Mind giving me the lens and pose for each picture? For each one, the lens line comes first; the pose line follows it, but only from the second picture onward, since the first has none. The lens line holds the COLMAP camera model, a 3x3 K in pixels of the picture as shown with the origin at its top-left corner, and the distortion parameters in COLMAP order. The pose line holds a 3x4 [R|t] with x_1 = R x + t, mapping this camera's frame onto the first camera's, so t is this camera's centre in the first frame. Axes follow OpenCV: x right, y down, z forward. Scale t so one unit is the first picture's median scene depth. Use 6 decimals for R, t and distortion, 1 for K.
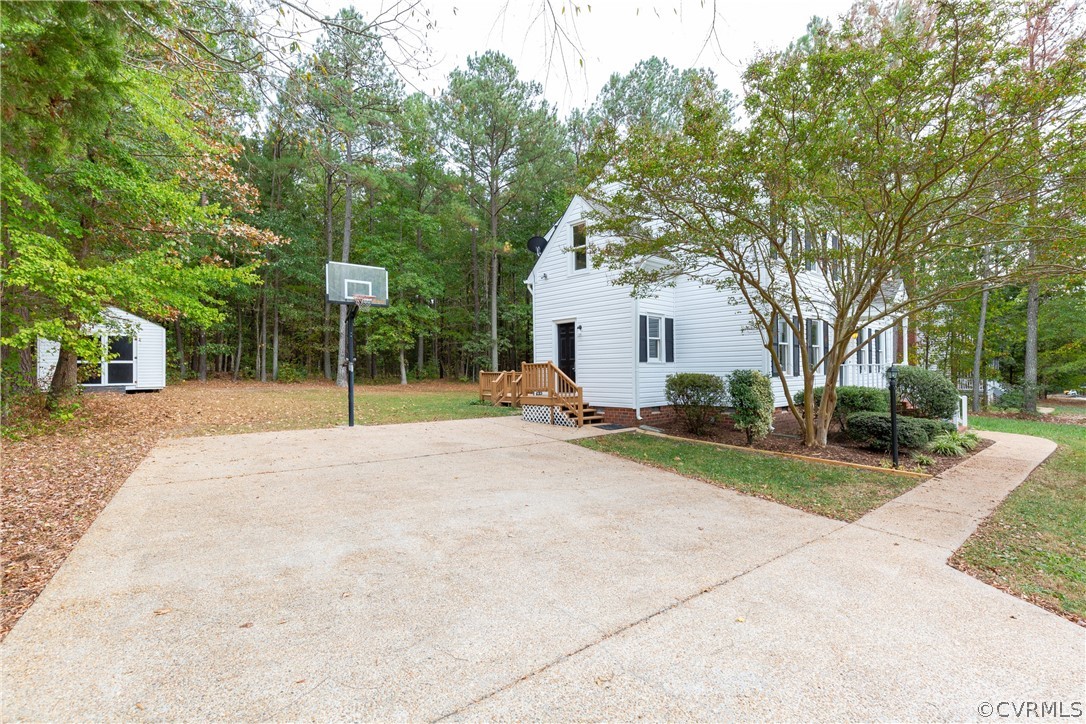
lens RADIAL K [[498.4, 0, 545.1], [0, 498.4, 362.2], [0, 0, 1]] dist [0.001678, 0.000469]
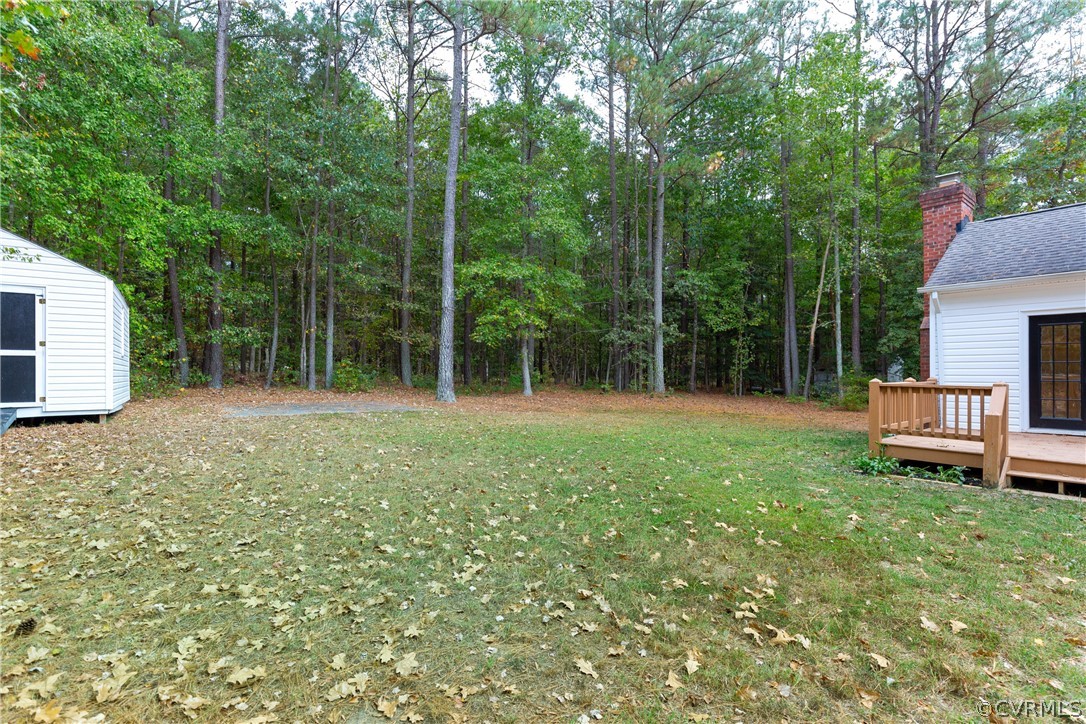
lens RADIAL K [[523.6, 0, 544.2], [0, 523.6, 366.1], [0, 0, 1]] dist [0.000012, 0.000515]
pose [[0.996945, 0.006802, -0.077807, -0.225558], [-0.006286, 0.999957, 0.006880, 0.003211], [0.077850, -0.006370, 0.996945, 0.372317]]
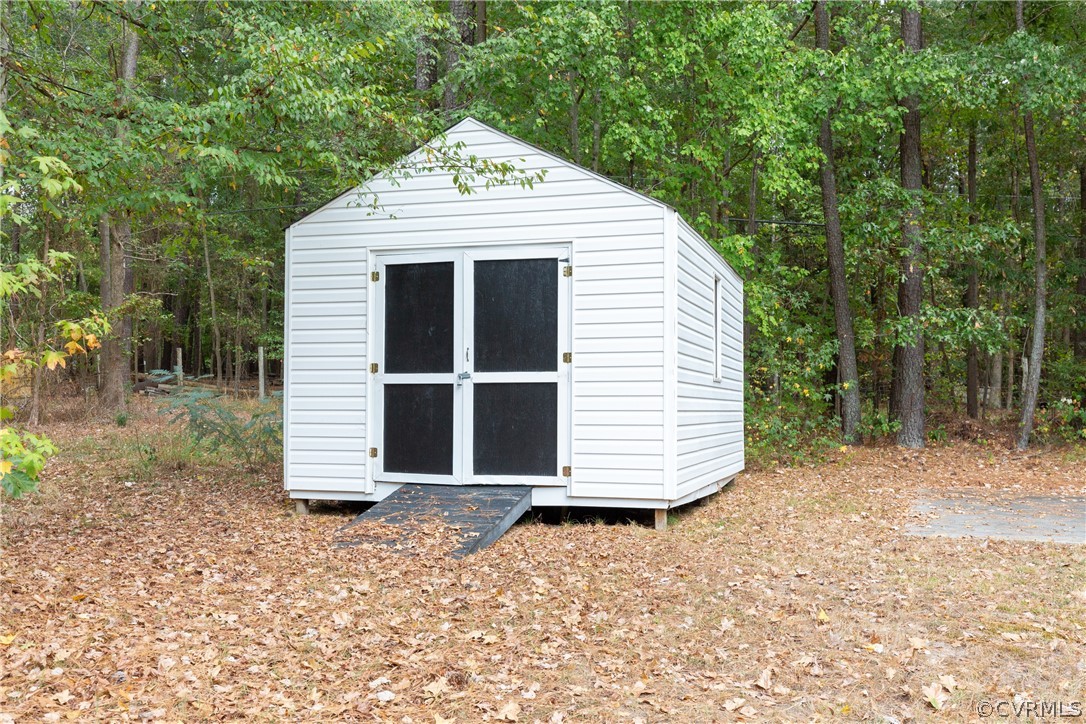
lens RADIAL K [[1075.5, 0, 574.7], [0, 1075.5, 386.7], [0, 0, 1]] dist [0.051587, 0.000000]
pose [[0.571385, -0.004486, -0.820670, -0.284616], [0.006896, 0.999976, -0.000665, 0.002716], [0.820653, -0.005279, 0.571402, 0.474992]]
